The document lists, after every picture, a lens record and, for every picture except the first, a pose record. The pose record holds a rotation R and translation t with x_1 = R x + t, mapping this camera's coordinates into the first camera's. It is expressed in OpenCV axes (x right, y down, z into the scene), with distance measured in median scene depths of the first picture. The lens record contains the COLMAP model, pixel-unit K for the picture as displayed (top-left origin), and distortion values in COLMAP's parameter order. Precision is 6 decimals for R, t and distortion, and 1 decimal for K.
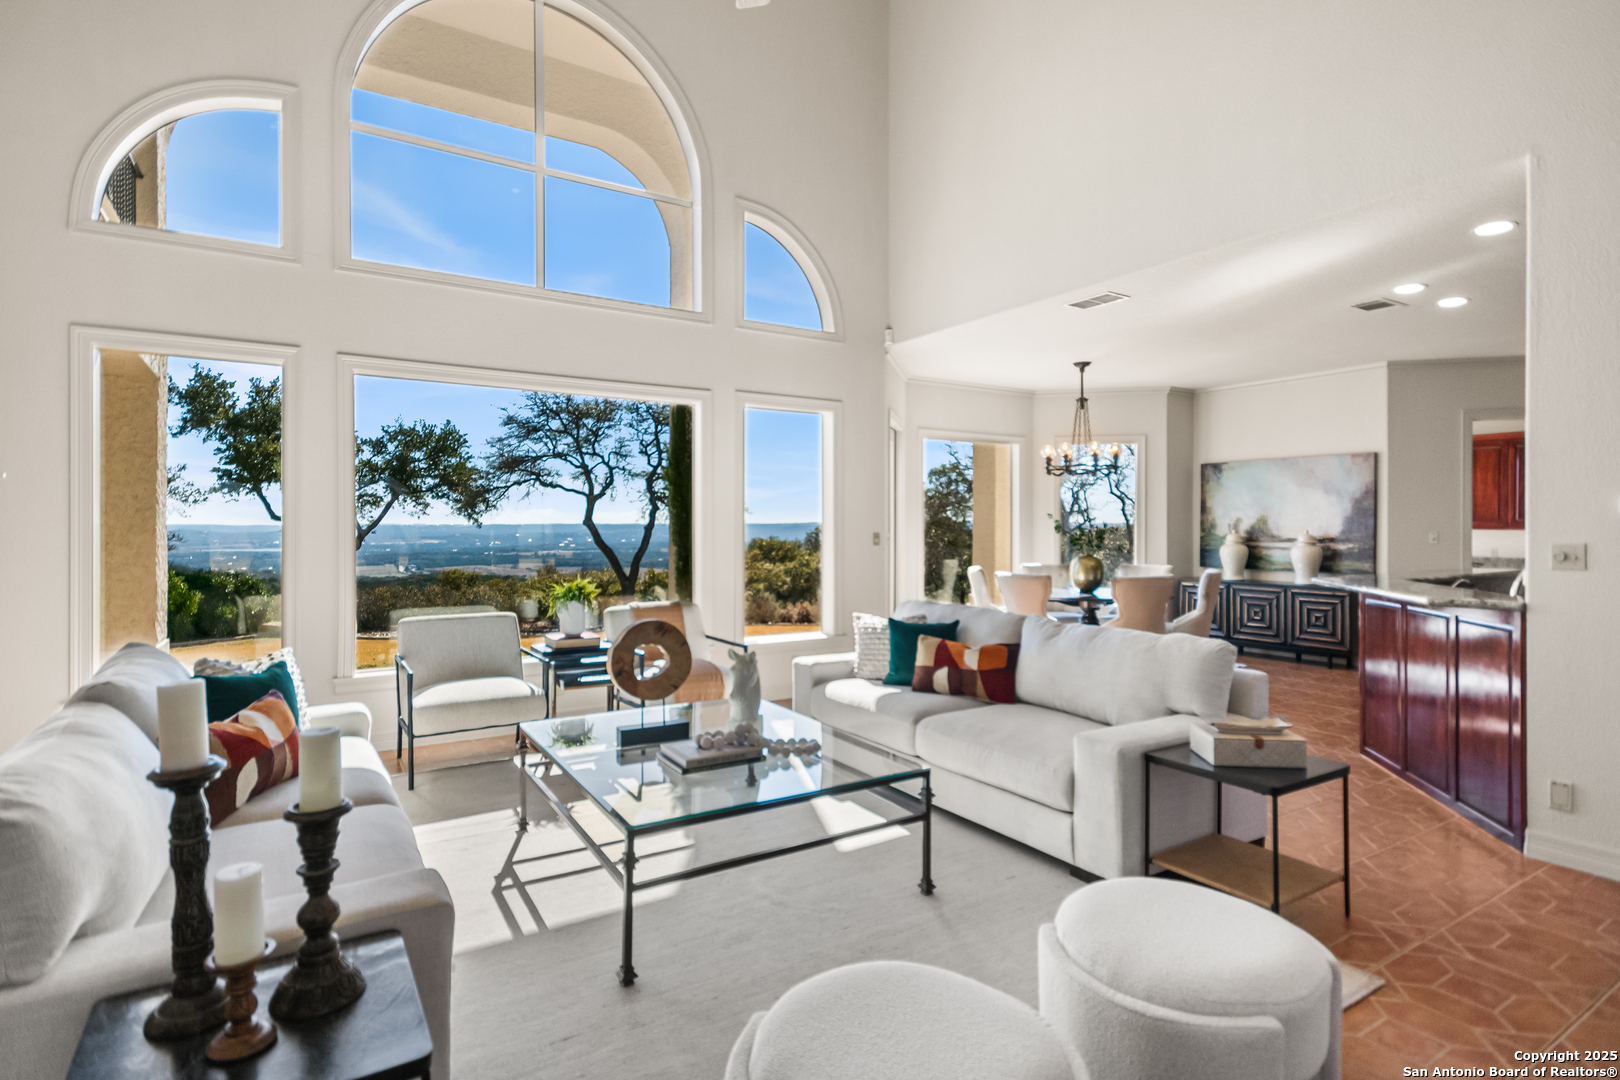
lens RADIAL K [[820.7, 0, 815.1], [0, 820.7, 529.9], [0, 0, 1]] dist [0.012302, -0.002410]
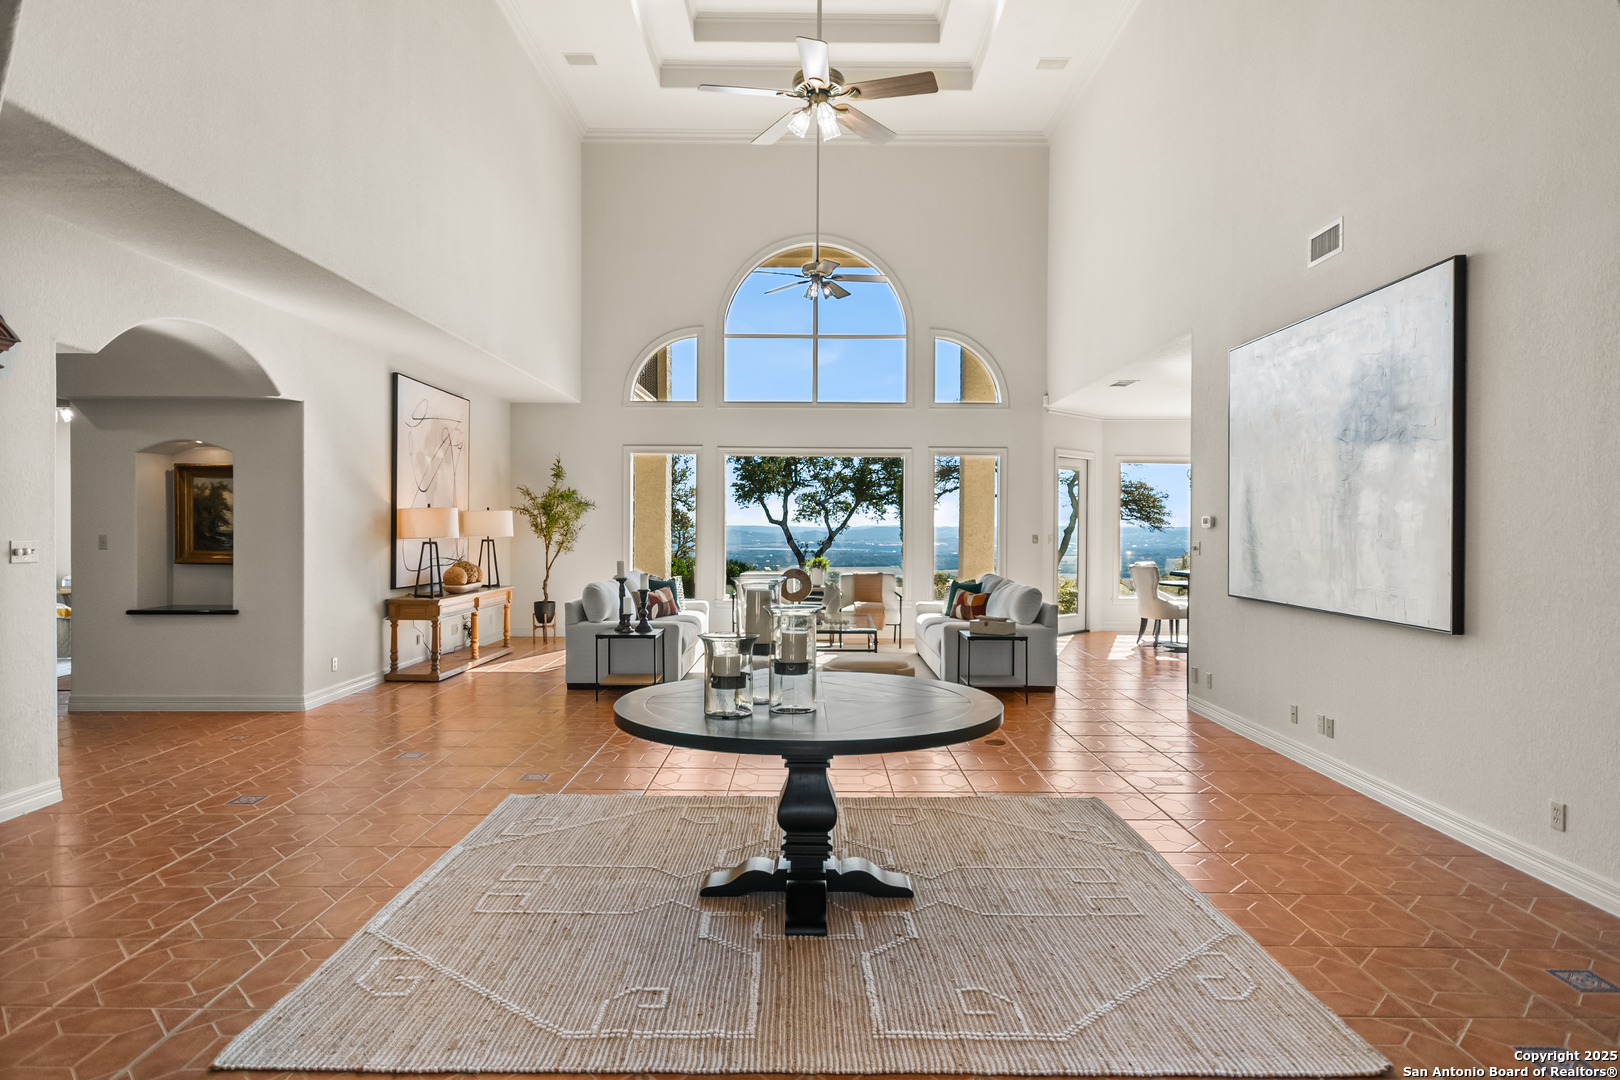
lens RADIAL K [[907.2, 0, 820.5], [0, 907.2, 530.7], [0, 0, 1]] dist [-0.027948, -0.000194]
pose [[0.848432, 0.006076, -0.529270, 0.486429], [-0.007781, 0.999969, -0.000994, 0.000614], [0.529248, 0.004961, 0.848453, -0.463429]]
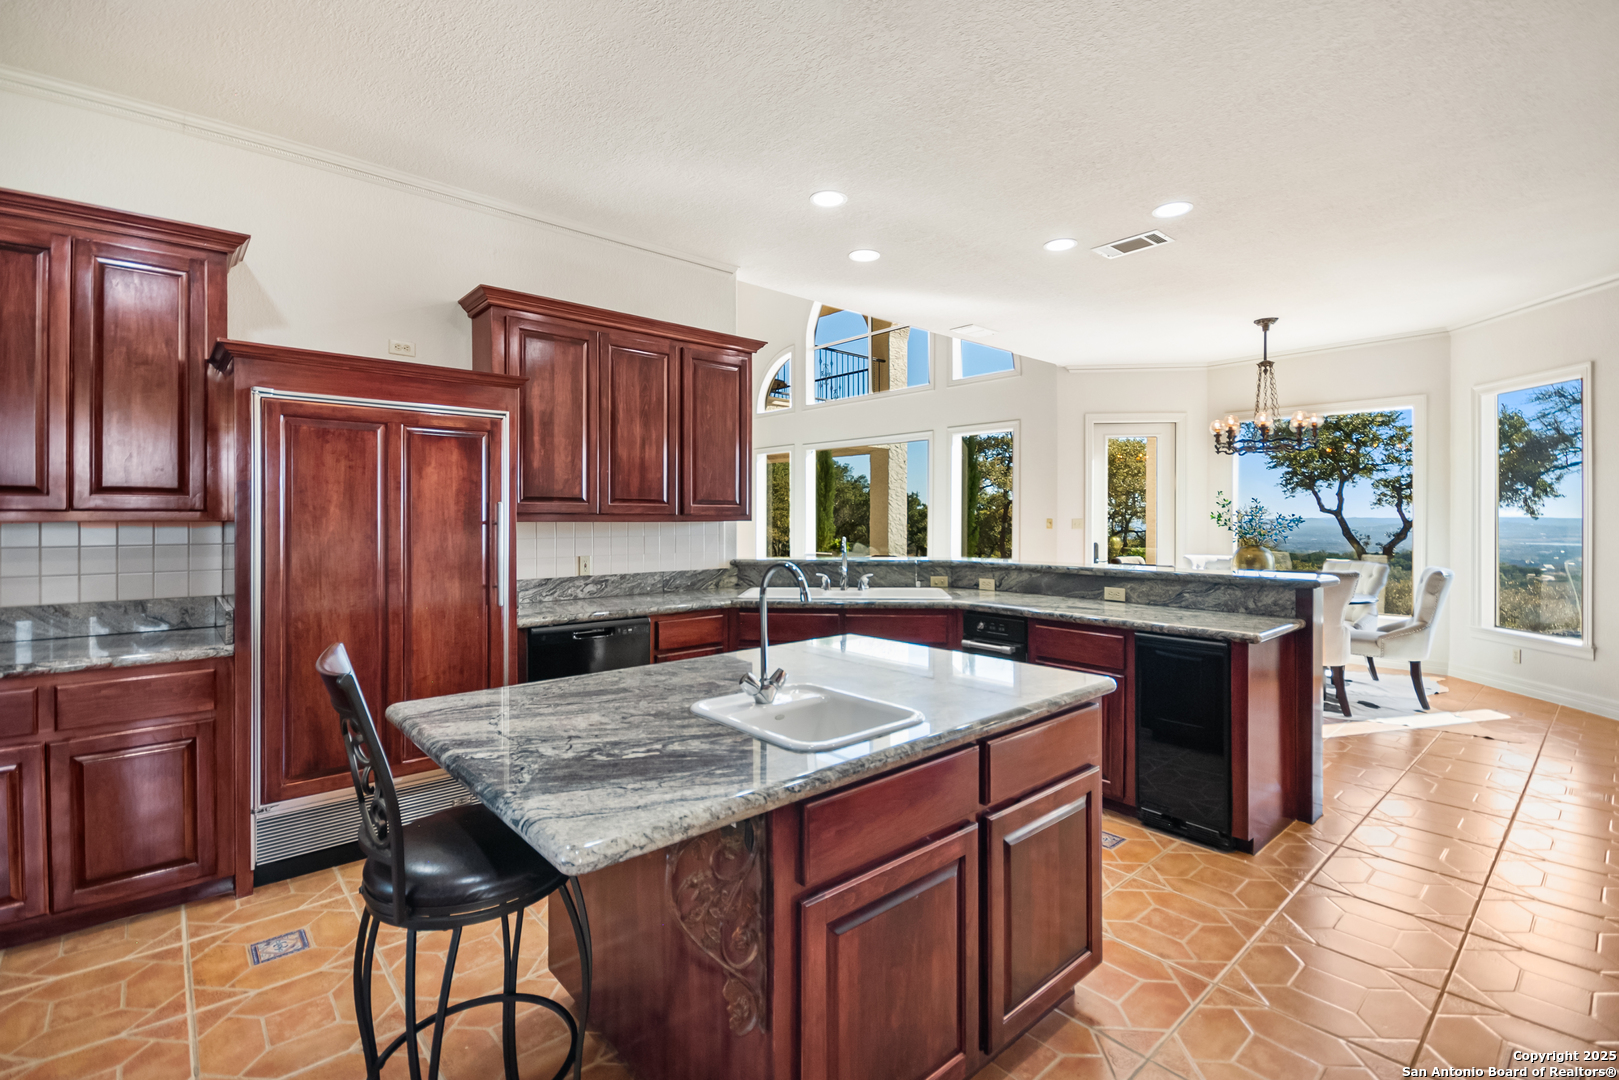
lens RADIAL K [[719.7, 0, 796.2], [0, 719.7, 513.6], [0, 0, 1]] dist [0.002853, -0.004988]
pose [[0.146346, -0.005471, -0.989218, 0.892709], [-0.006711, 0.999956, -0.006523, 0.004695], [0.989211, 0.007593, 0.146303, 0.370545]]
